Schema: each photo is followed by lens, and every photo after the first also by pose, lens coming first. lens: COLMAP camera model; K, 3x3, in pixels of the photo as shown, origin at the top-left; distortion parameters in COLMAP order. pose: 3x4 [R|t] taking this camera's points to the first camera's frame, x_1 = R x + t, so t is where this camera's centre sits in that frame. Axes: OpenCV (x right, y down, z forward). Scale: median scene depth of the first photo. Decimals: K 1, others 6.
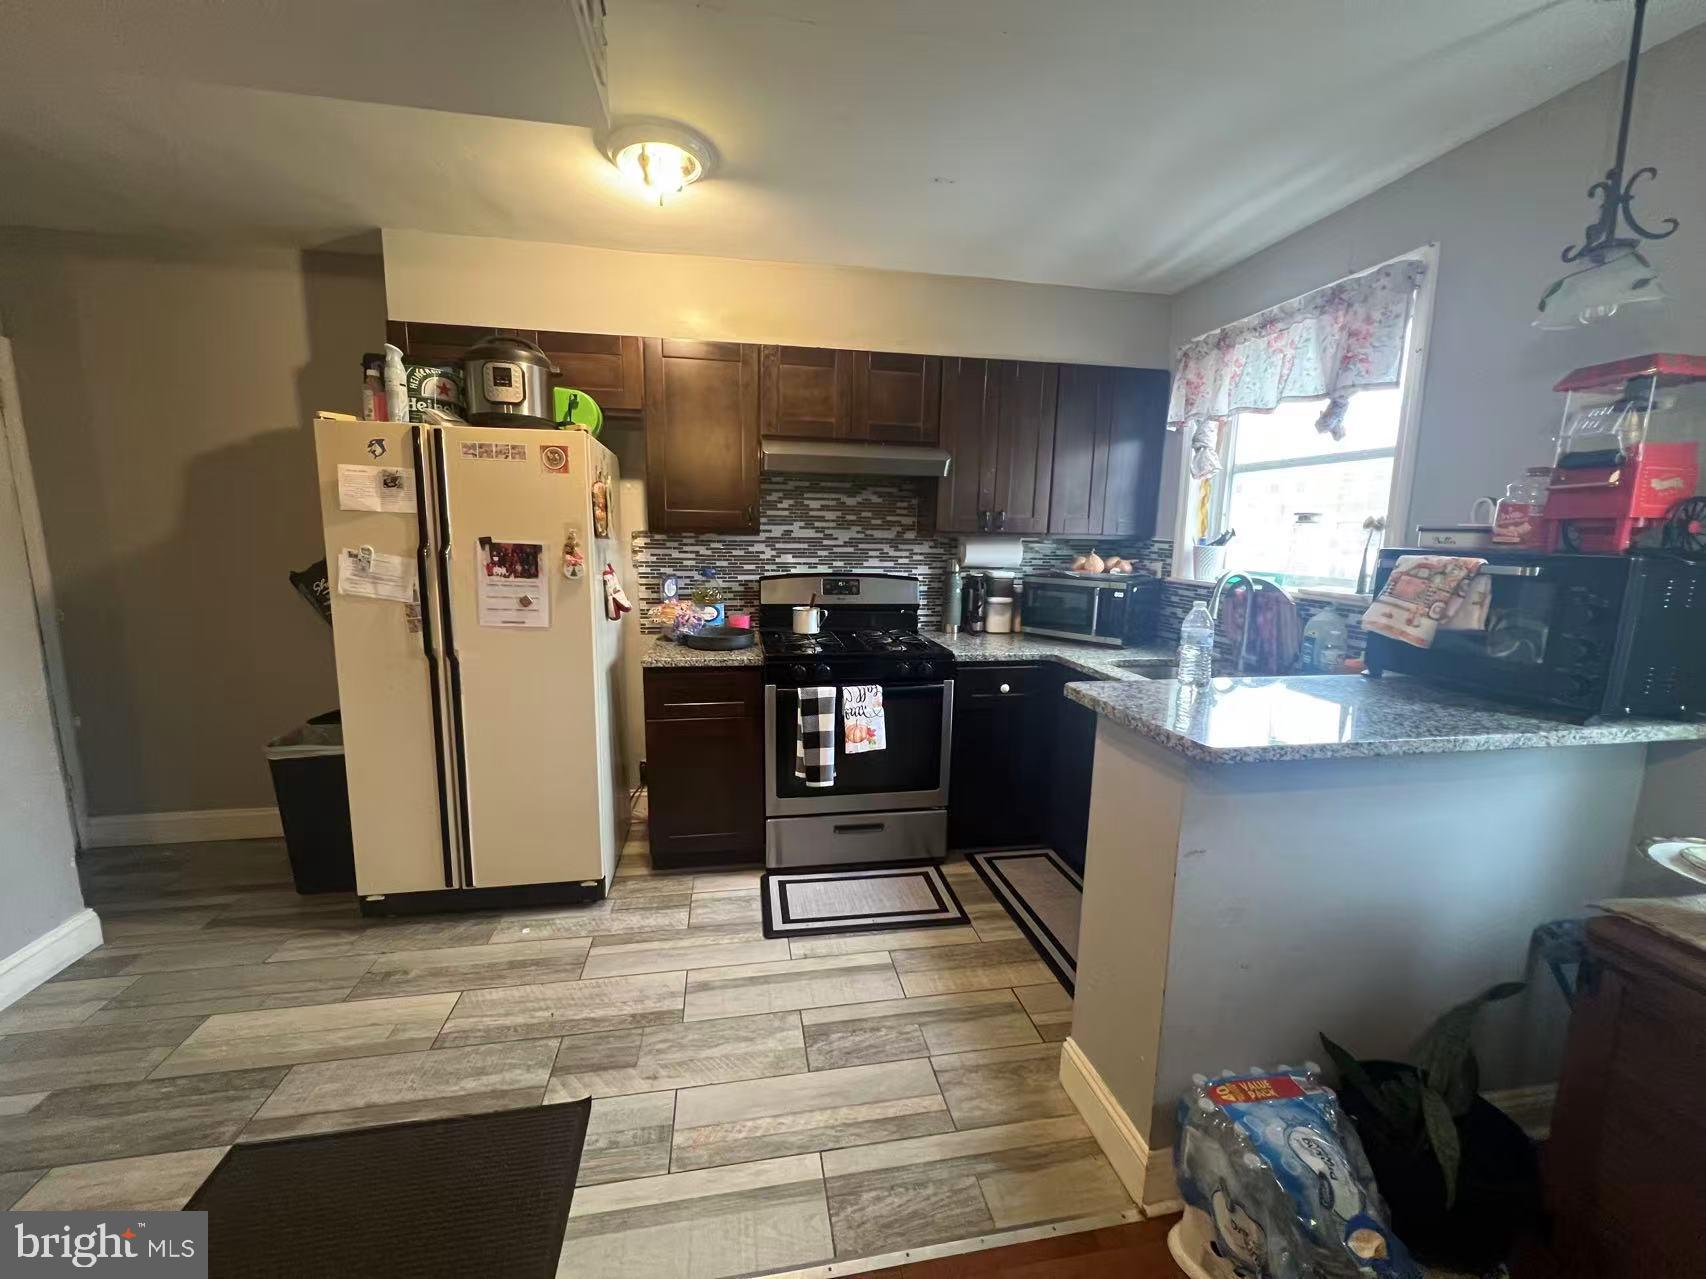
lens RADIAL K [[681.9, 0, 849.9], [0, 681.9, 641.5], [0, 0, 1]] dist [-0.000073, -0.000050]
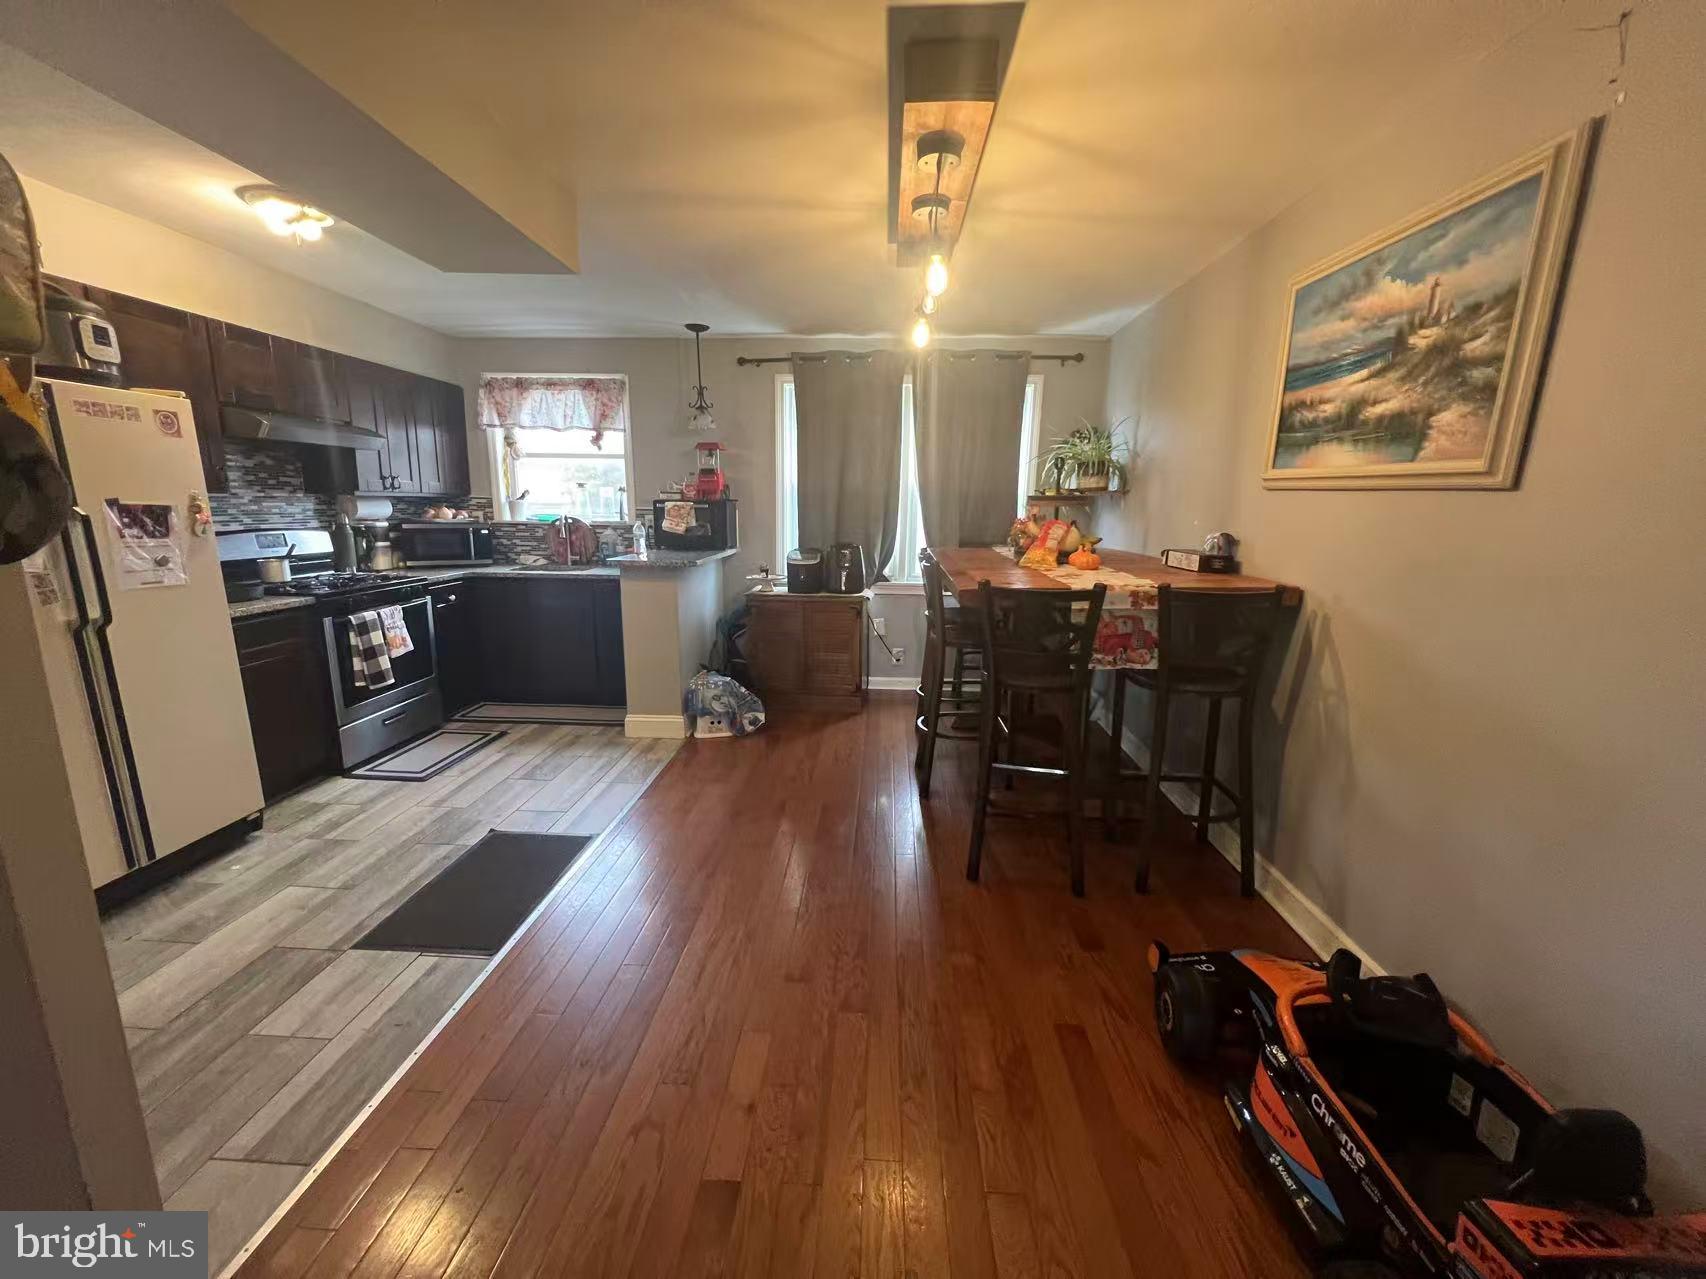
lens RADIAL K [[681.9, 0, 849.9], [0, 681.9, 641.5], [0, 0, 1]] dist [-0.000073, -0.000050]
pose [[0.227897, -0.208095, 0.951188, -1.202818], [0.146671, 0.973085, 0.177744, 0.028170], [-0.962575, 0.099005, 0.252285, -0.241915]]
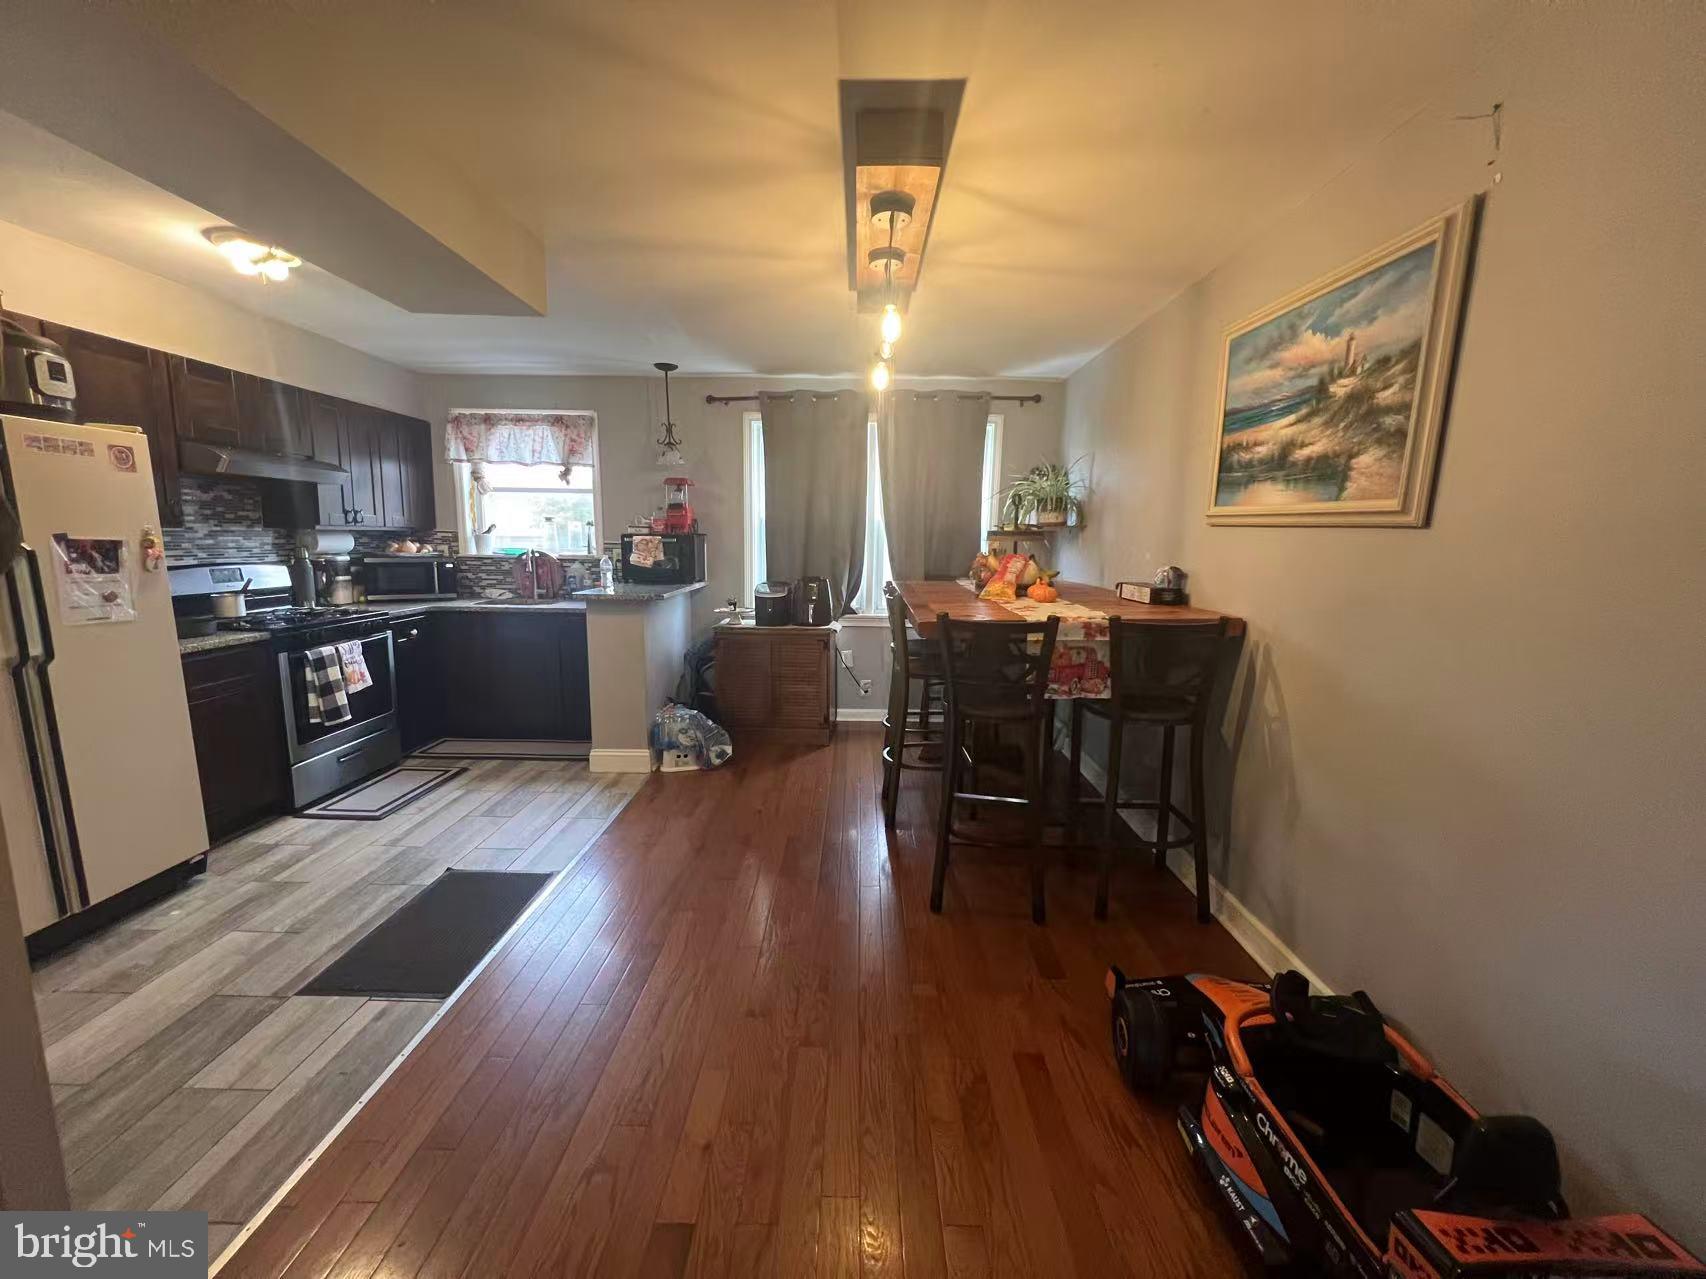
lens RADIAL K [[681.9, 0, 849.9], [0, 681.9, 641.5], [0, 0, 1]] dist [-0.000073, -0.000050]
pose [[0.190180, -0.164423, 0.967883, -1.215600], [0.146649, 0.979572, 0.137594, 0.027663], [-0.970735, 0.115771, 0.210407, -0.263805]]
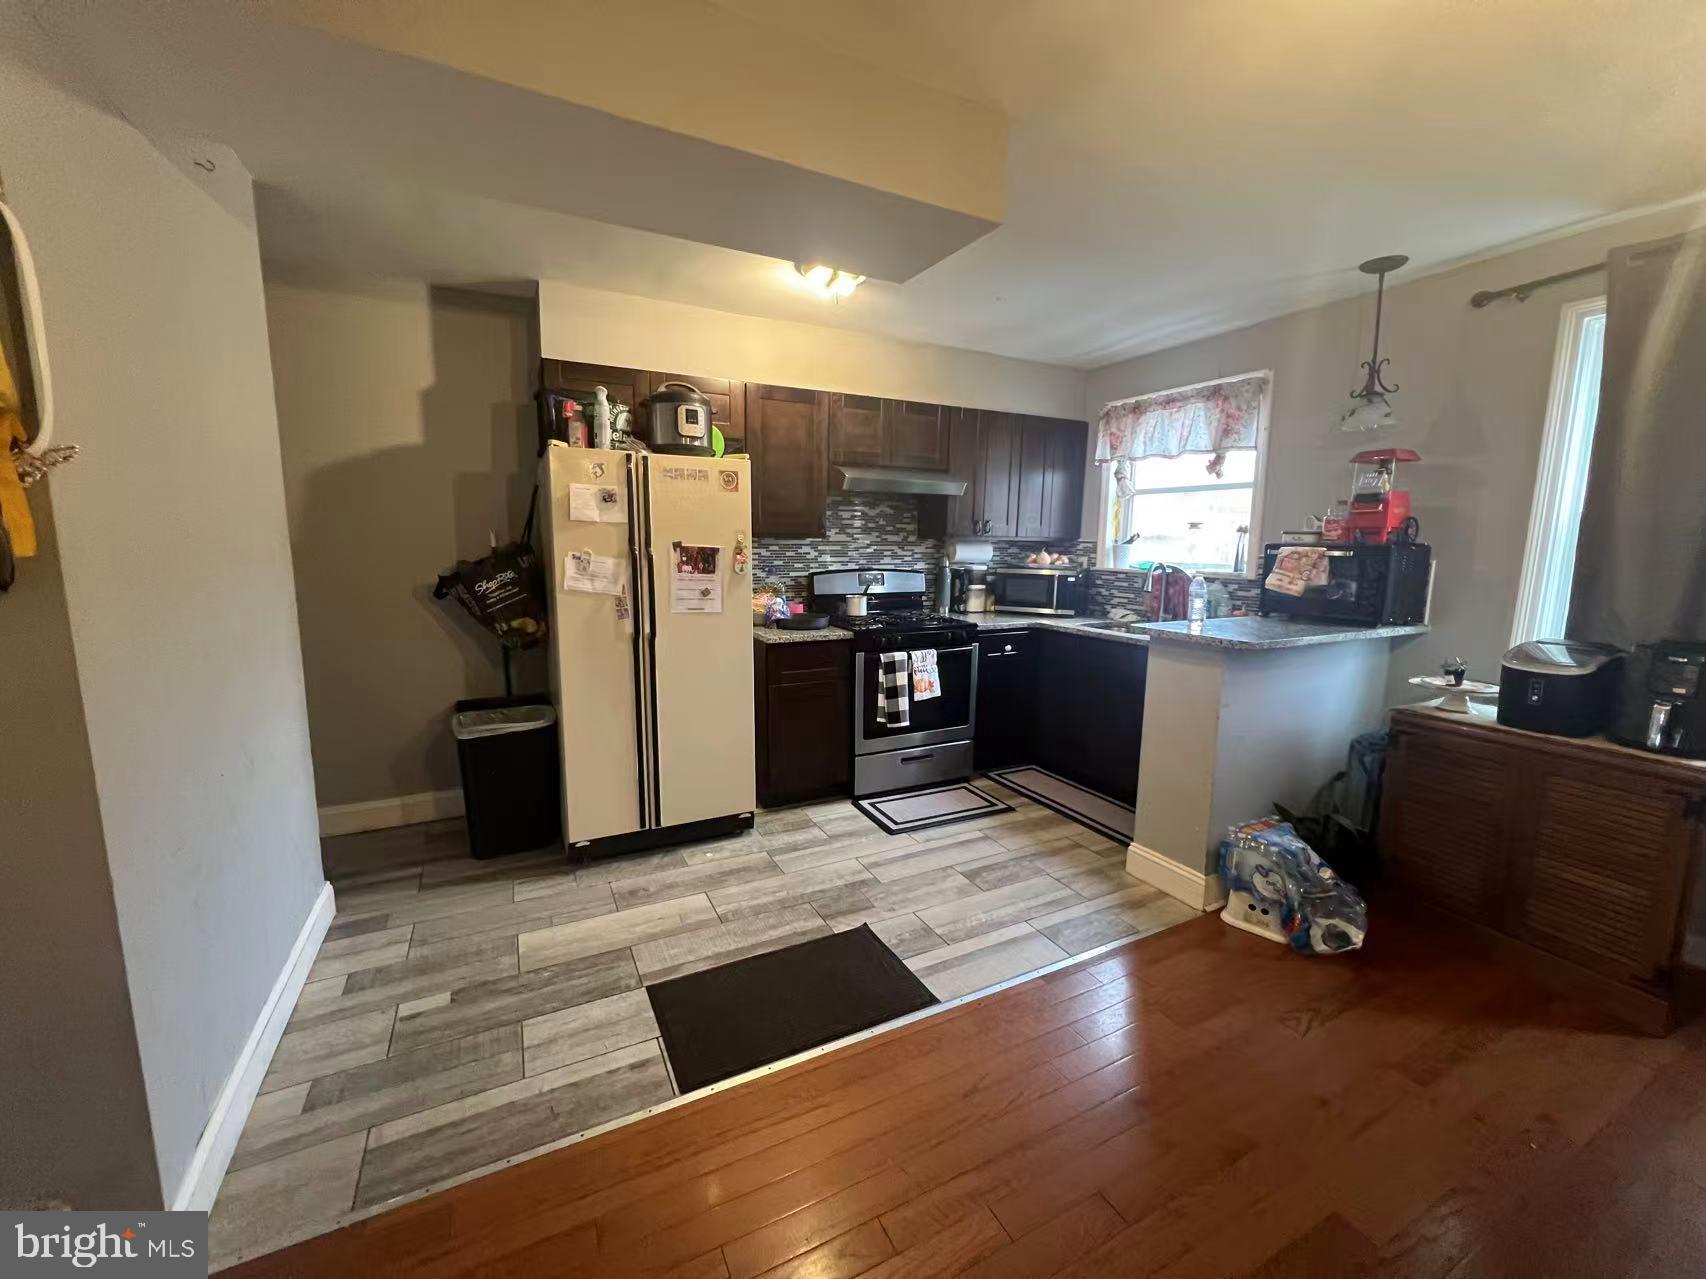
lens RADIAL K [[681.9, 0, 849.9], [0, 681.9, 641.5], [0, 0, 1]] dist [-0.000073, -0.000050]
pose [[0.957193, -0.049558, 0.285177, -0.565087], [0.051496, 0.998673, 0.000702, 0.044382], [-0.284833, 0.014014, 0.958475, -0.282779]]
